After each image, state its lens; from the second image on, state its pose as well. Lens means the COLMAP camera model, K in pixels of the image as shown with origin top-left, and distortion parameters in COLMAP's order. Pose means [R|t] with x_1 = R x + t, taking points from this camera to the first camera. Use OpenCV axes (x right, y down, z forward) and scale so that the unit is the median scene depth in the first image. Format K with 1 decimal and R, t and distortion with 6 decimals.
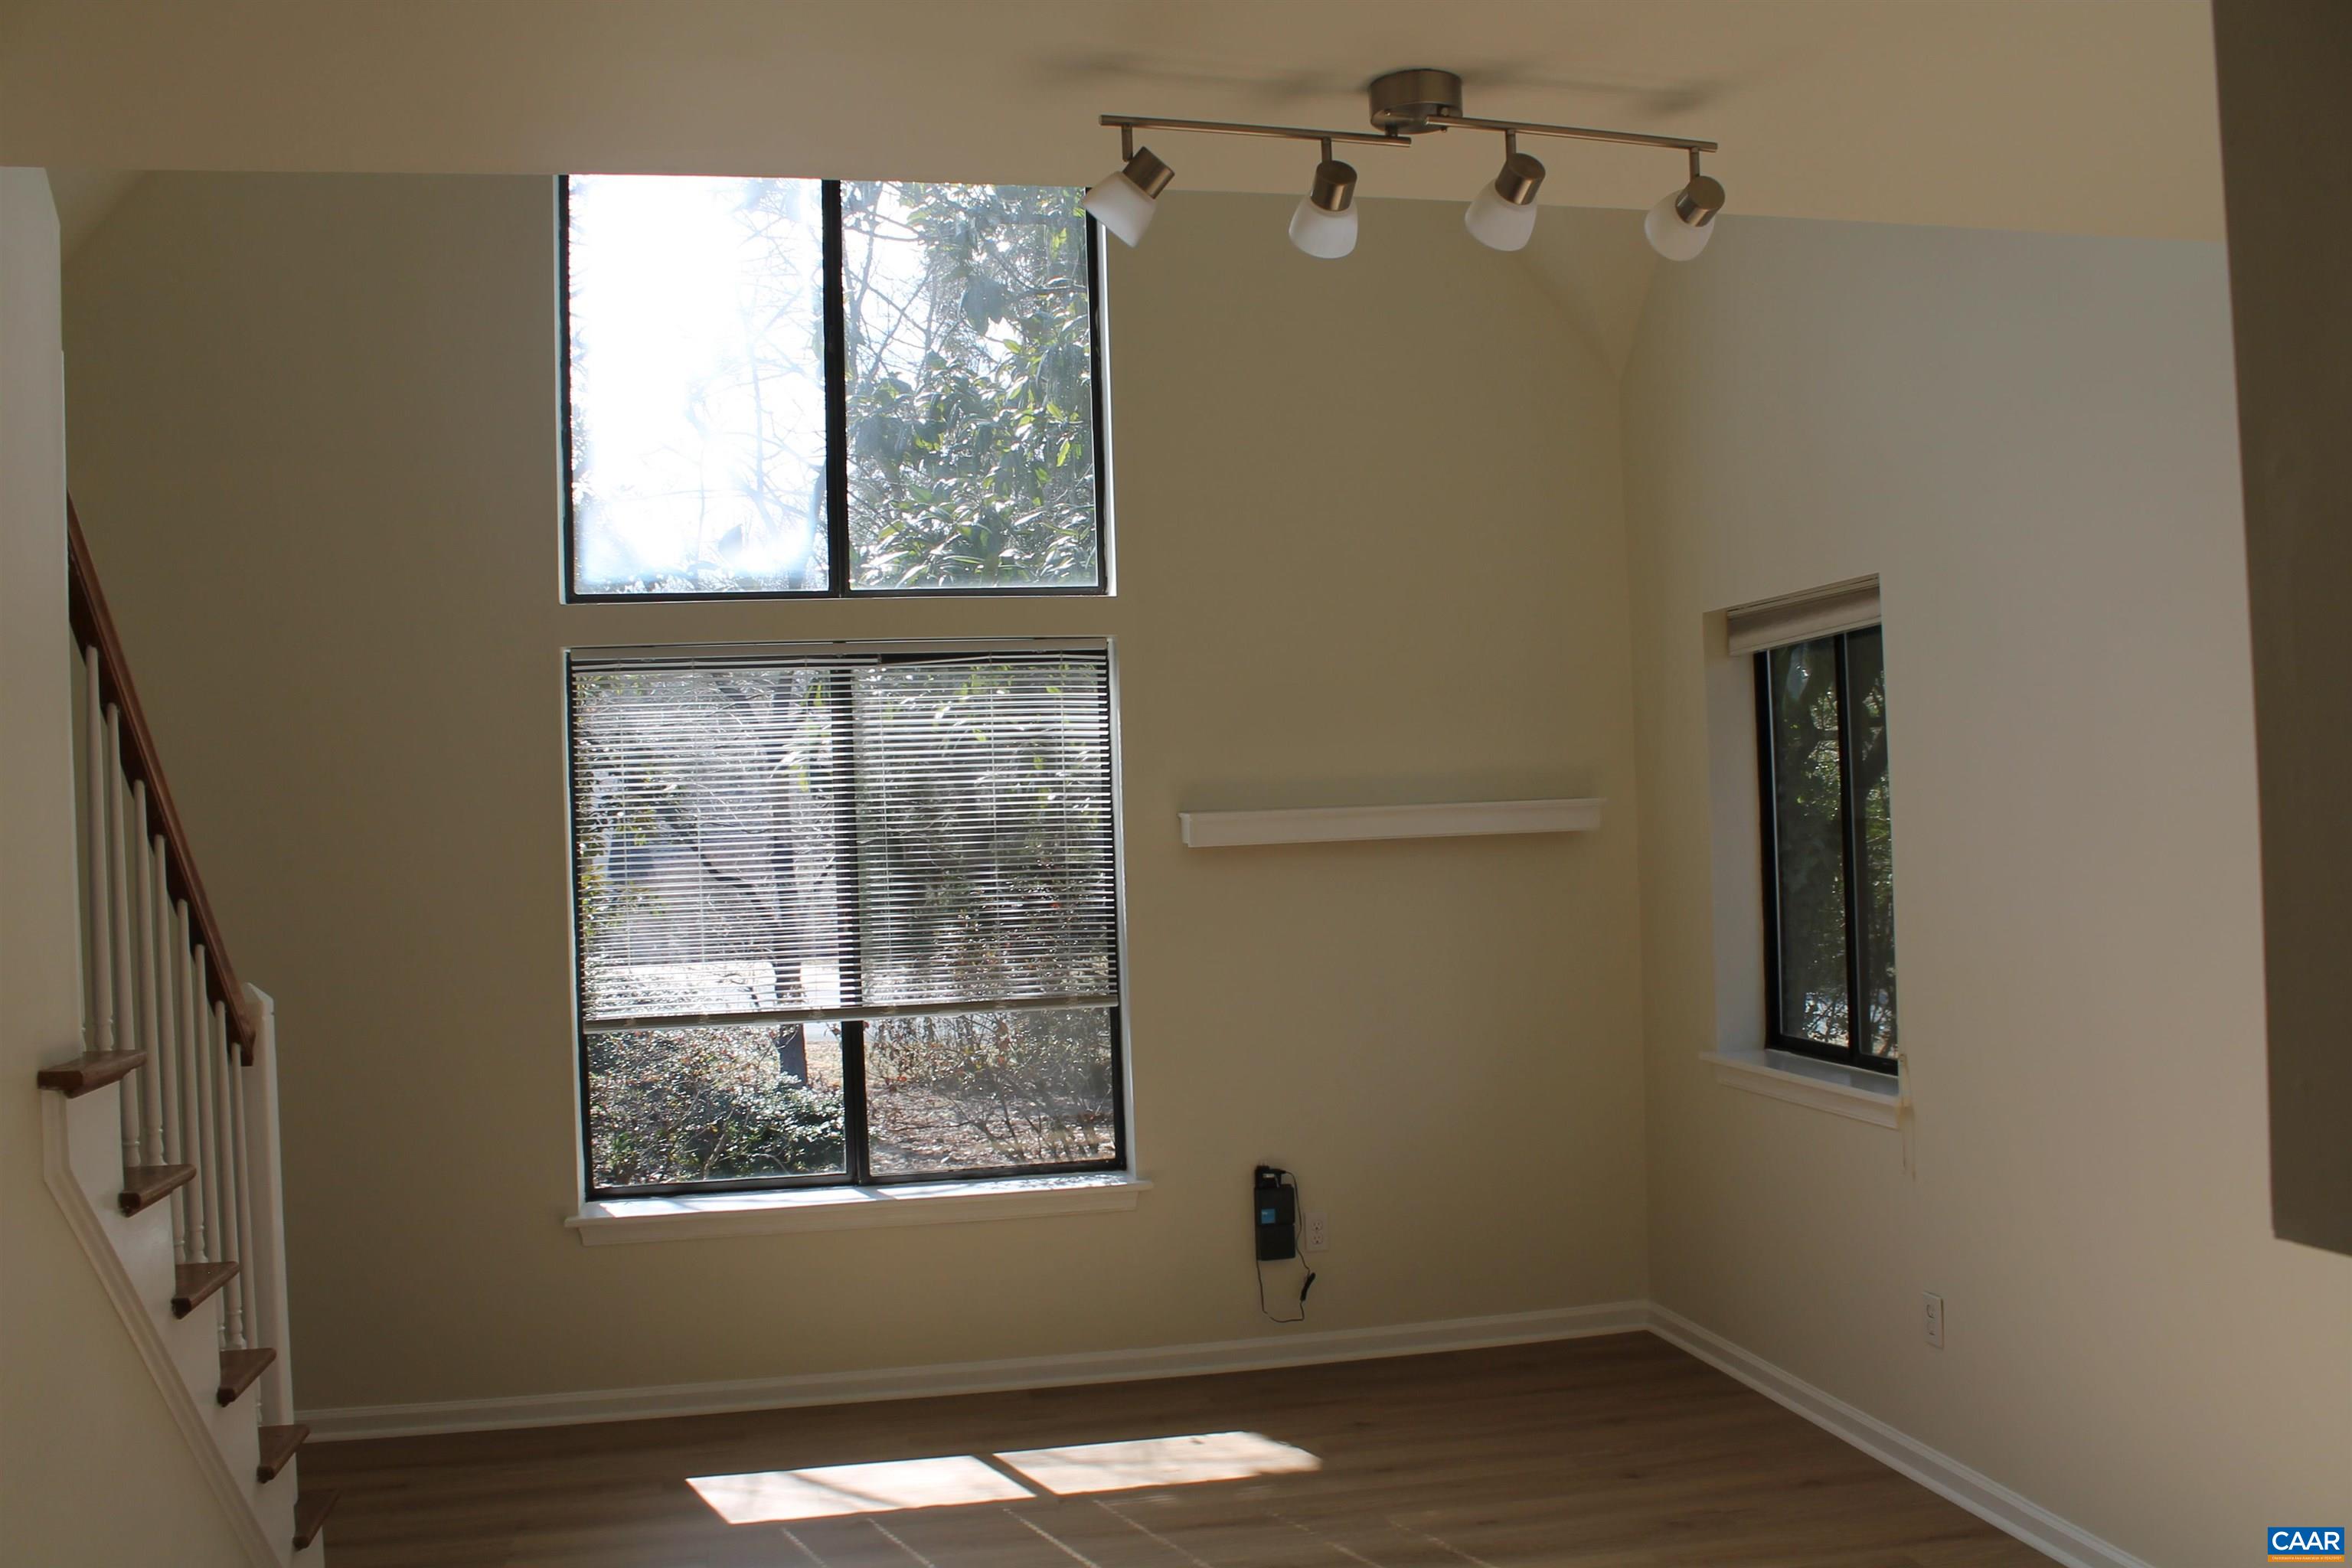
lens RADIAL K [[1953.3, 0, 1160.3], [0, 1953.3, 806.2], [0, 0, 1]] dist [-0.158368, 0.126745]
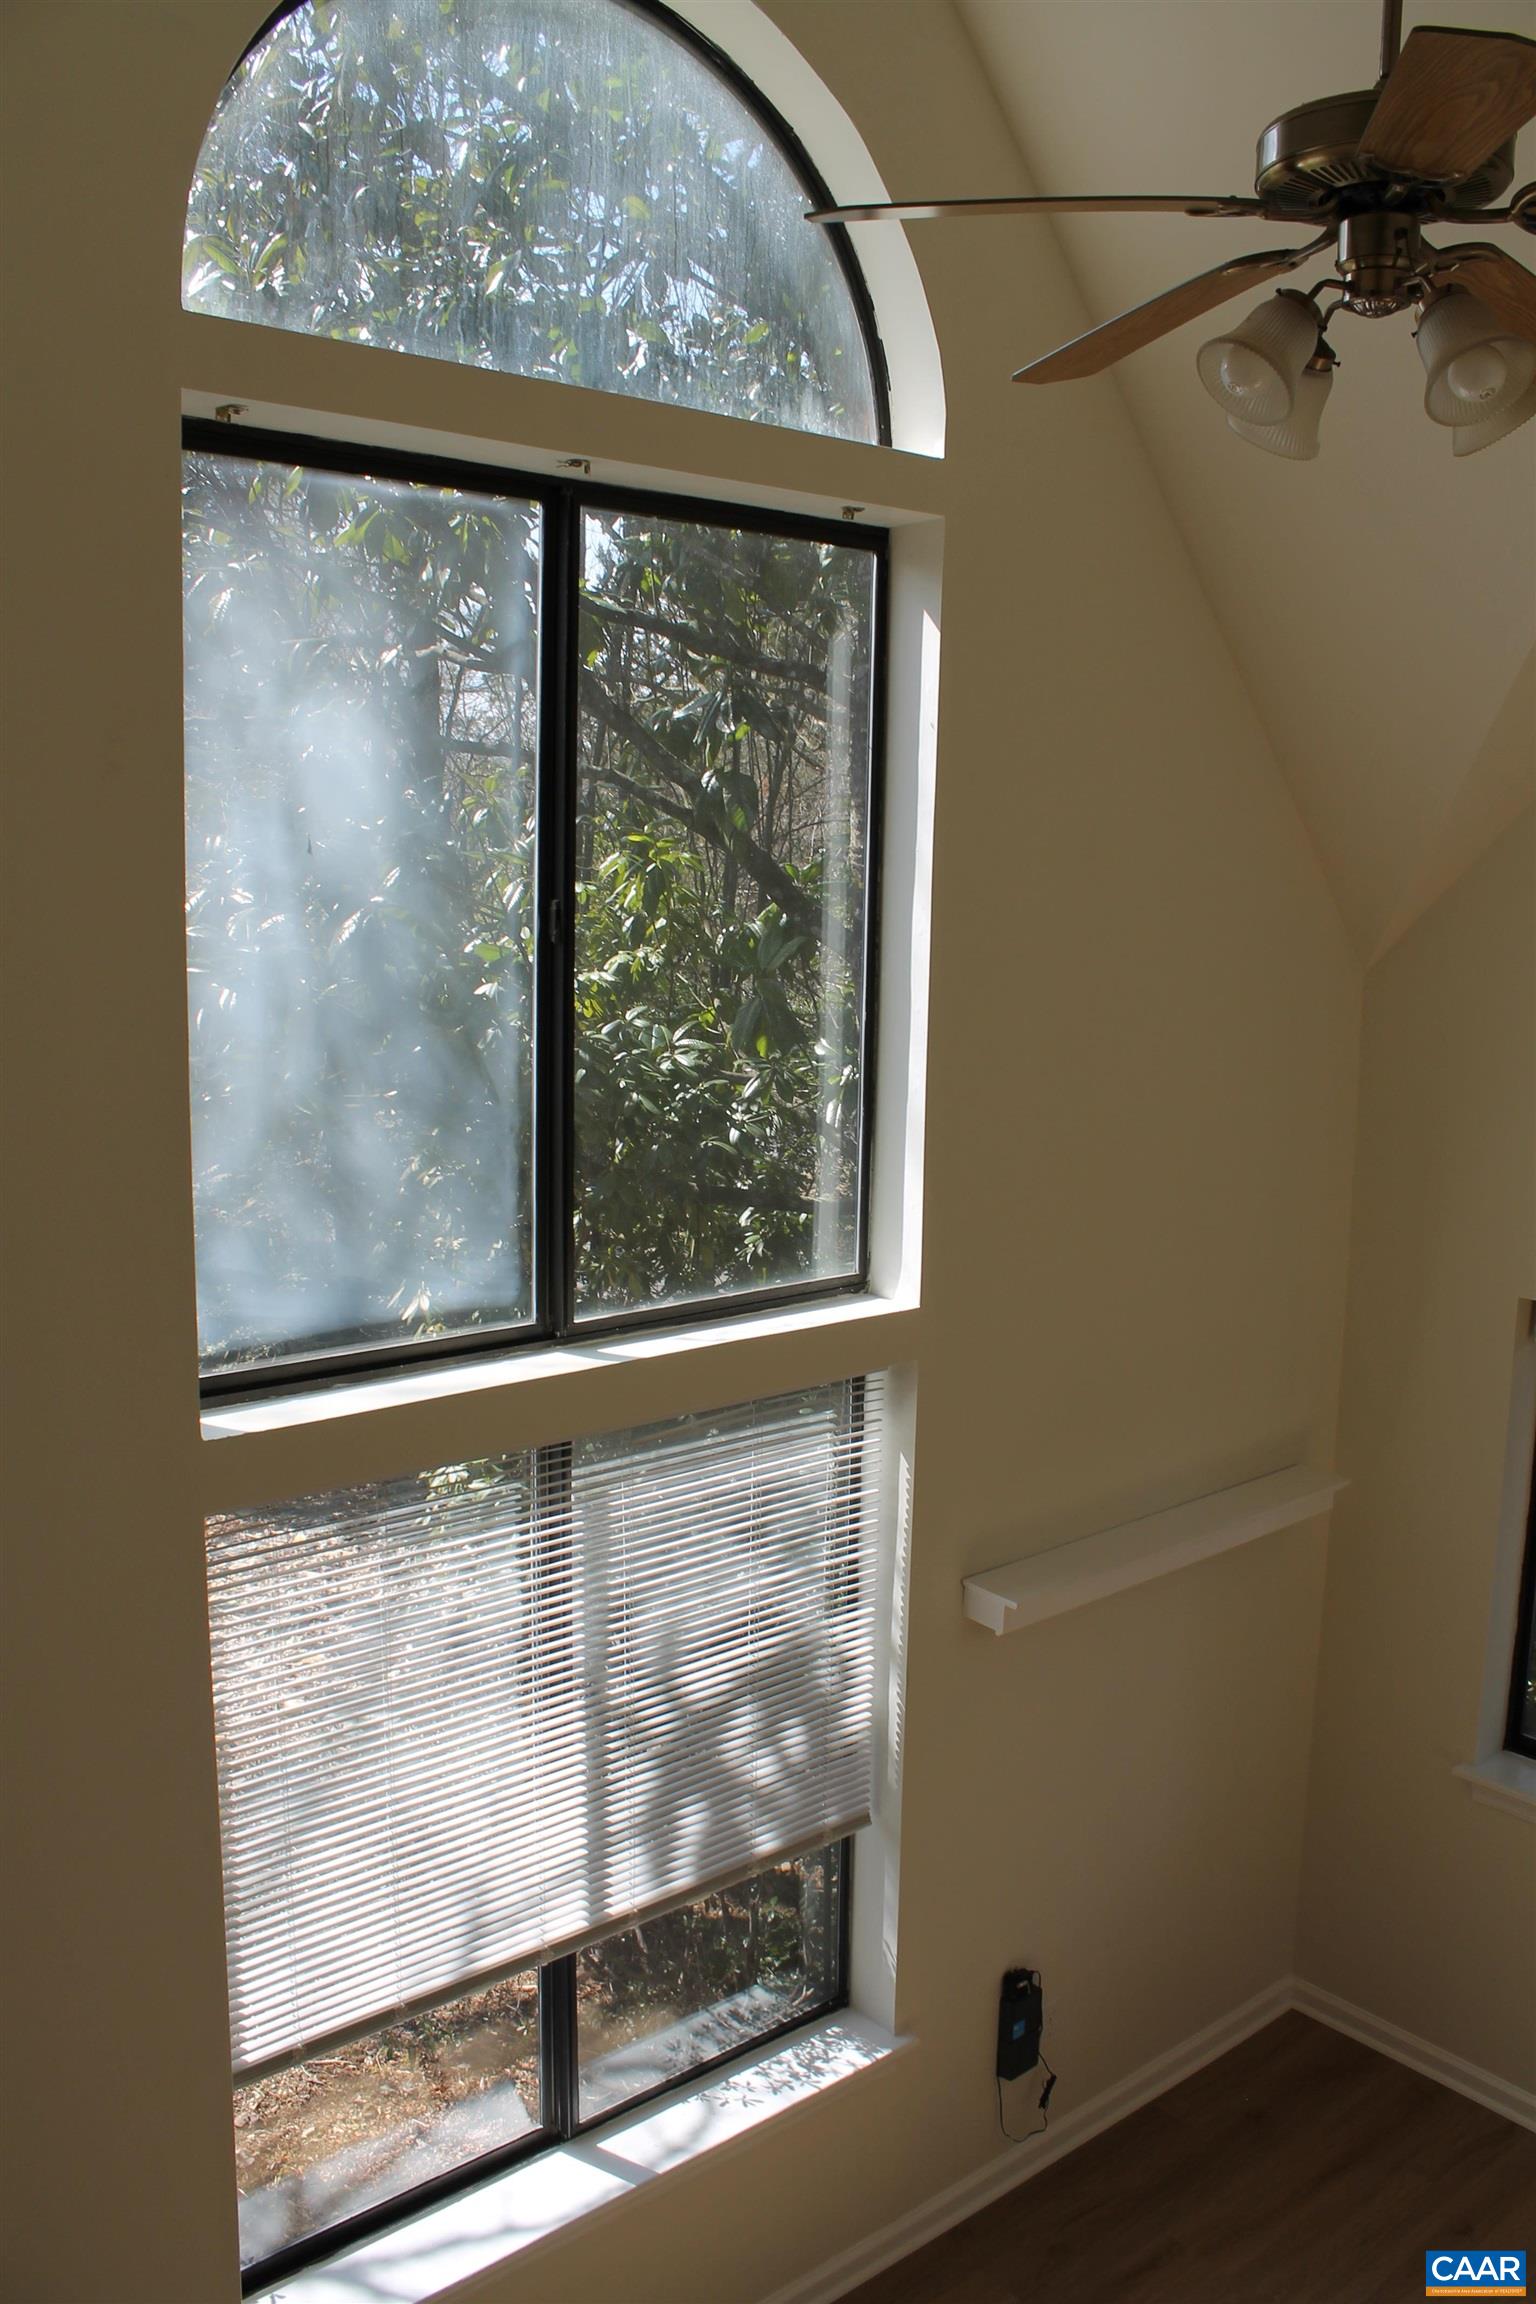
lens RADIAL K [[1913.4, 0, 773.9], [0, 1913.4, 1168.3], [0, 0, 1]] dist [-0.158368, 0.126745]
pose [[0.879785, -0.024926, 0.474717, -0.437399], [-0.040387, 0.991094, 0.126889, -0.266794], [-0.473653, -0.130807, 0.870944, 0.463320]]
